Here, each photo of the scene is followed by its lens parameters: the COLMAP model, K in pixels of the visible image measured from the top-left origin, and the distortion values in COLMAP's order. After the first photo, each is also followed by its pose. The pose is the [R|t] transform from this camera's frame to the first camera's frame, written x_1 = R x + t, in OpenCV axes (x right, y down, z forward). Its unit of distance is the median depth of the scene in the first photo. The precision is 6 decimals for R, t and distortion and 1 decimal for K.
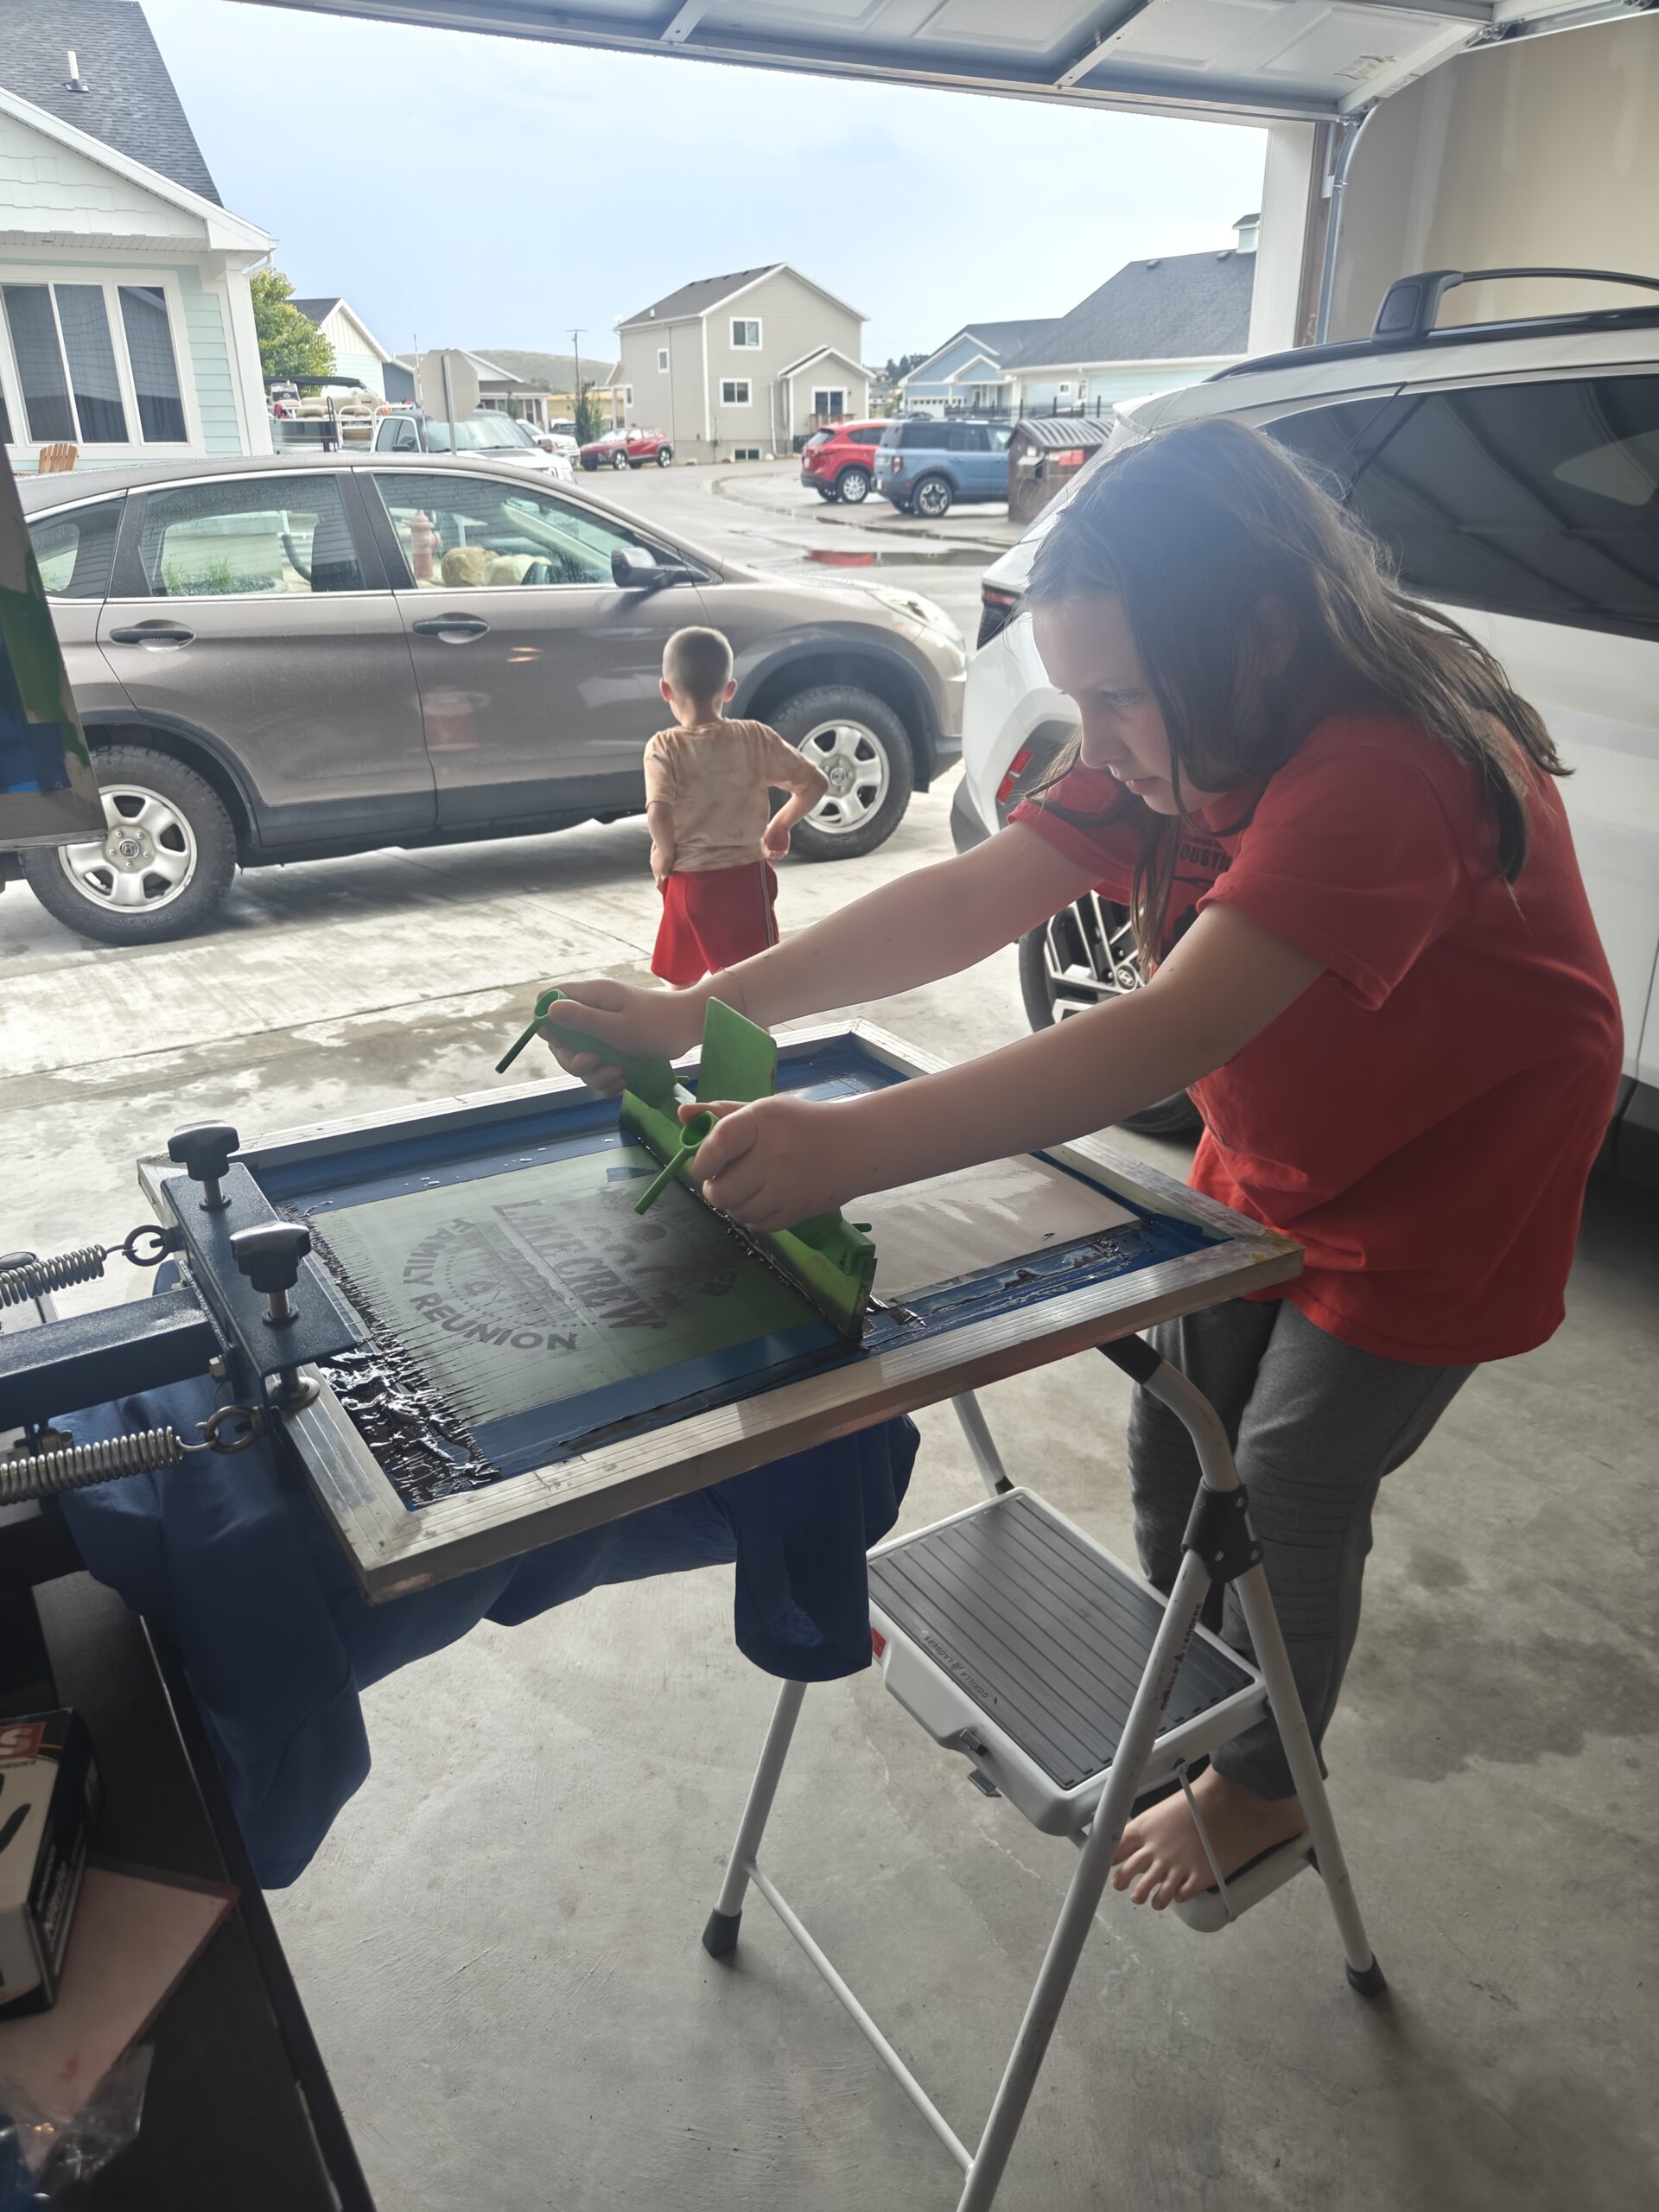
lens RADIAL K [[1566.2, 0, 823.2], [0, 1566.2, 1114.6], [0, 0, 1]] dist [-0.000761, 0.006165]
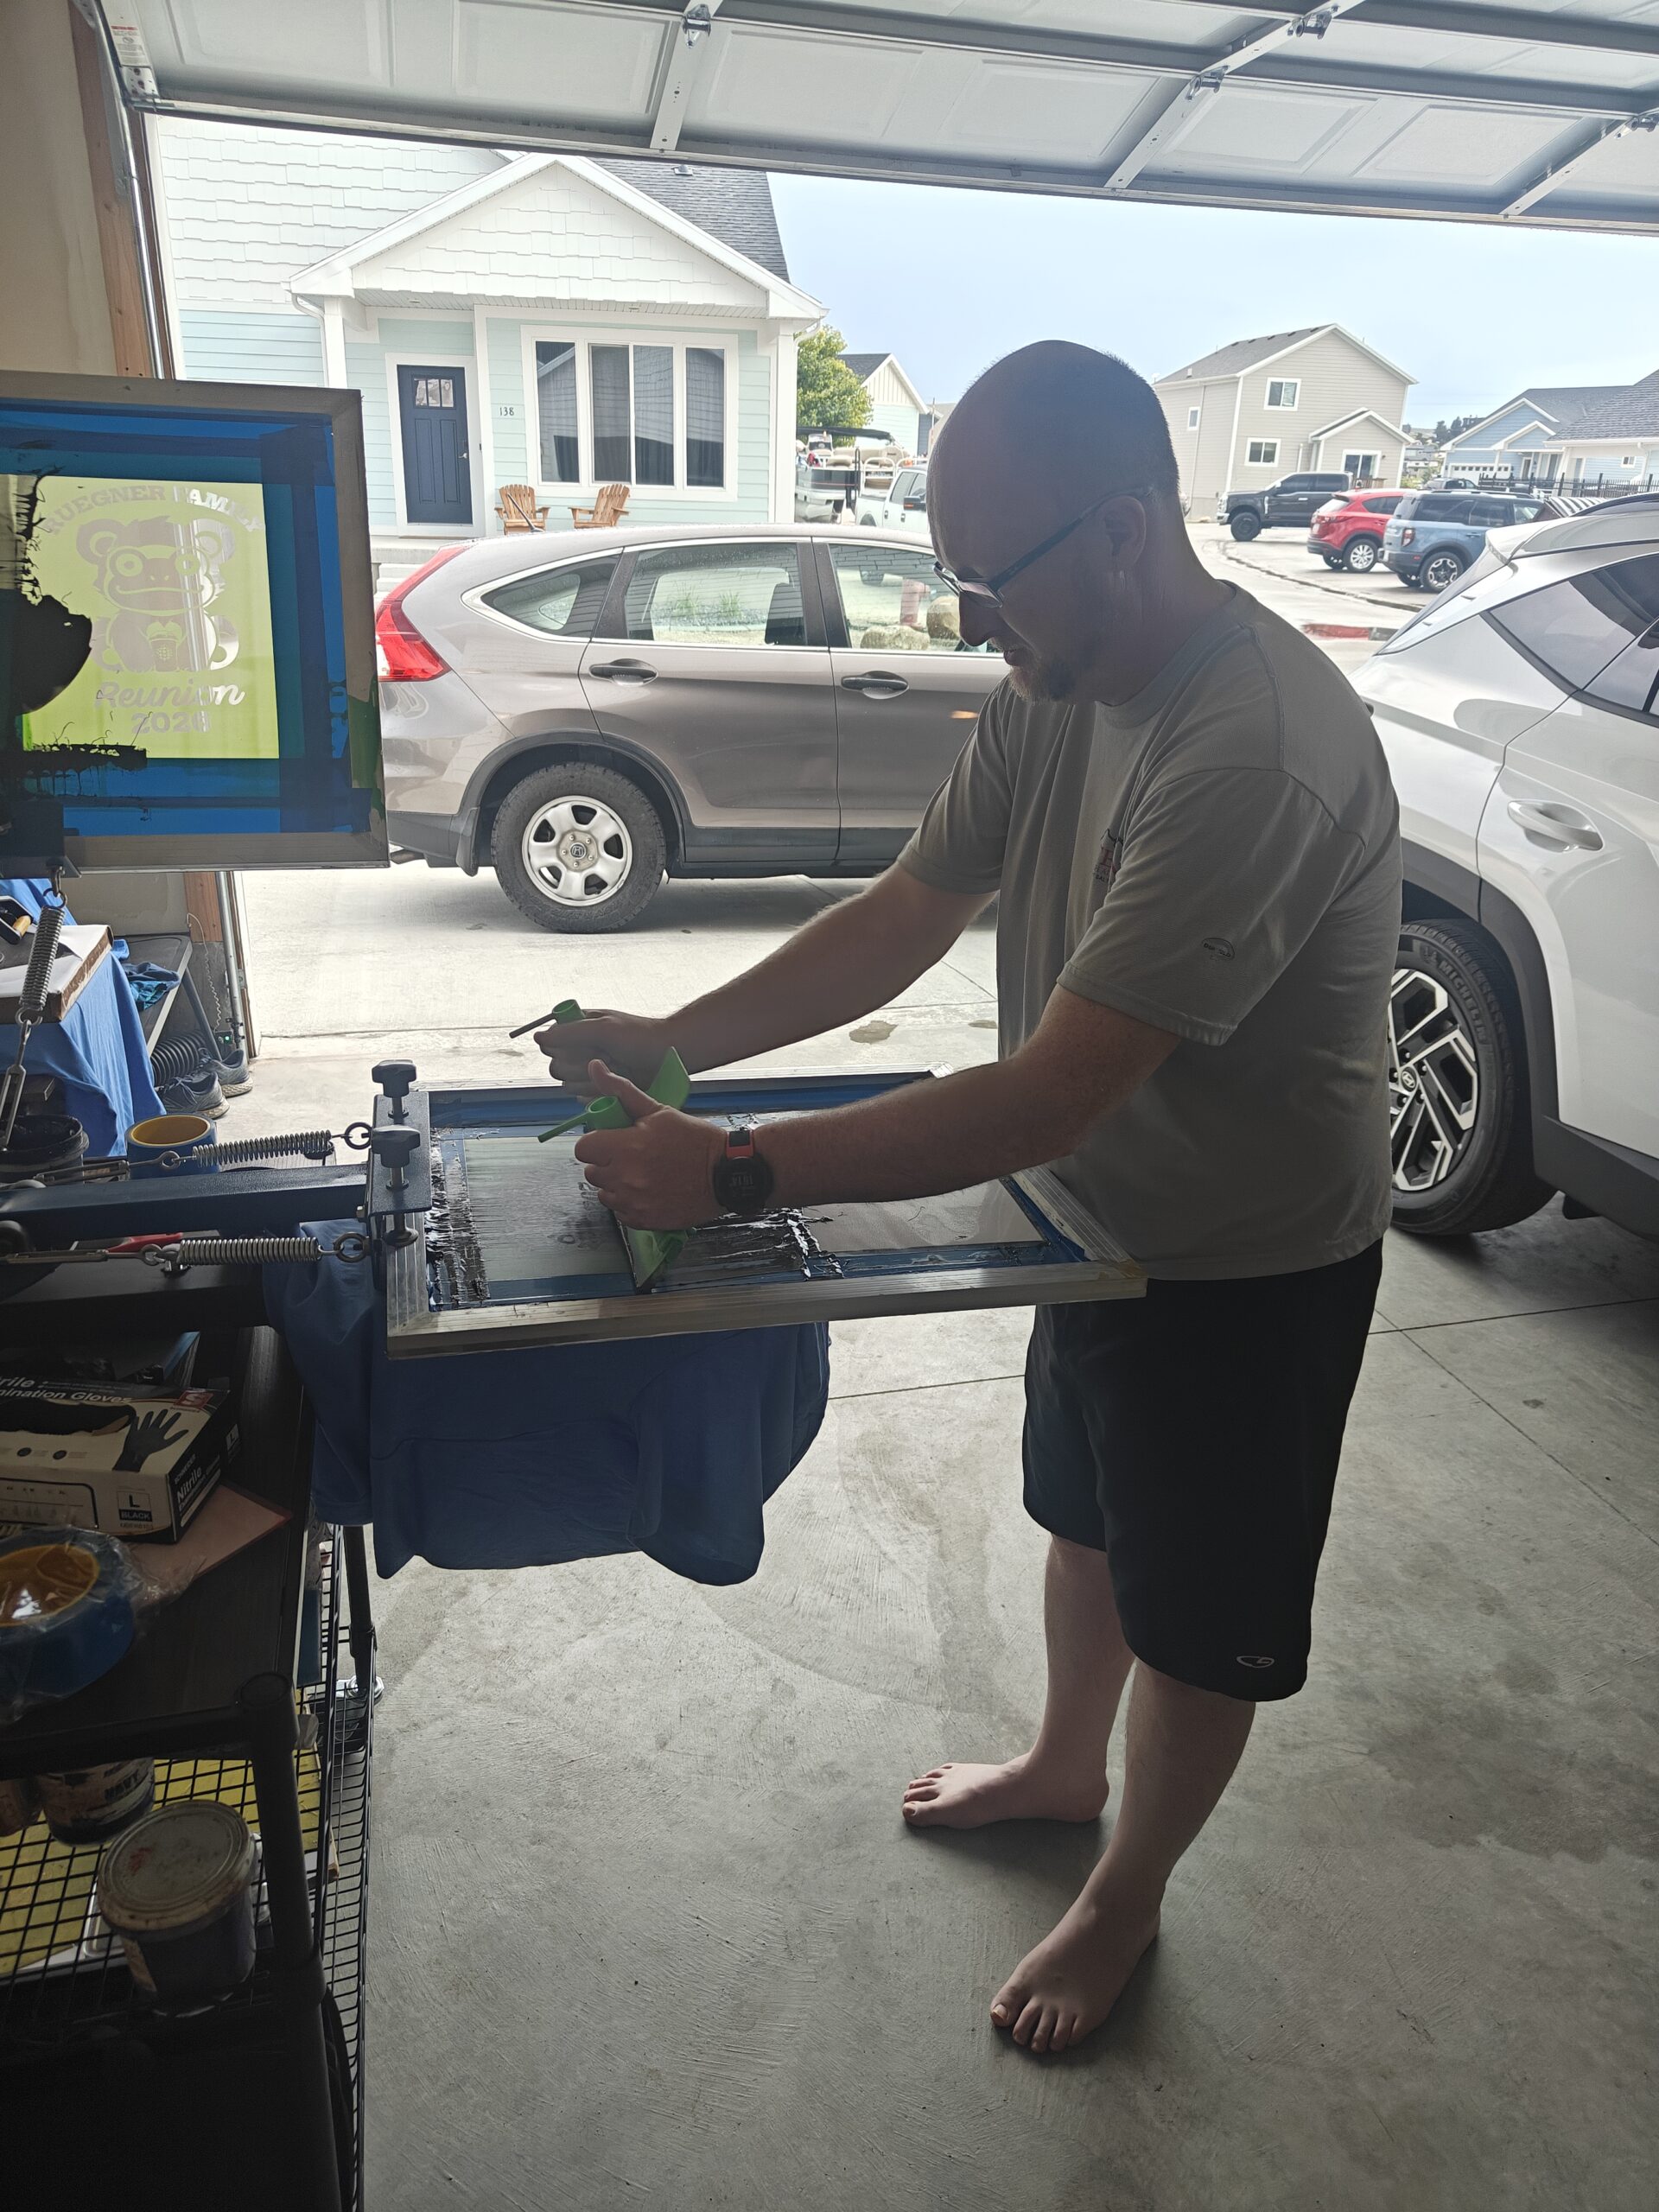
lens RADIAL K [[1573.0, 0, 829.5], [0, 1573.0, 1106.0], [0, 0, 1]] dist [0.001950, 0.004728]
pose [[0.951778, 0.147867, -0.268802, 0.129286], [-0.156263, 0.987665, -0.009988, -0.000459], [0.264010, 0.051510, 0.963144, -0.111757]]
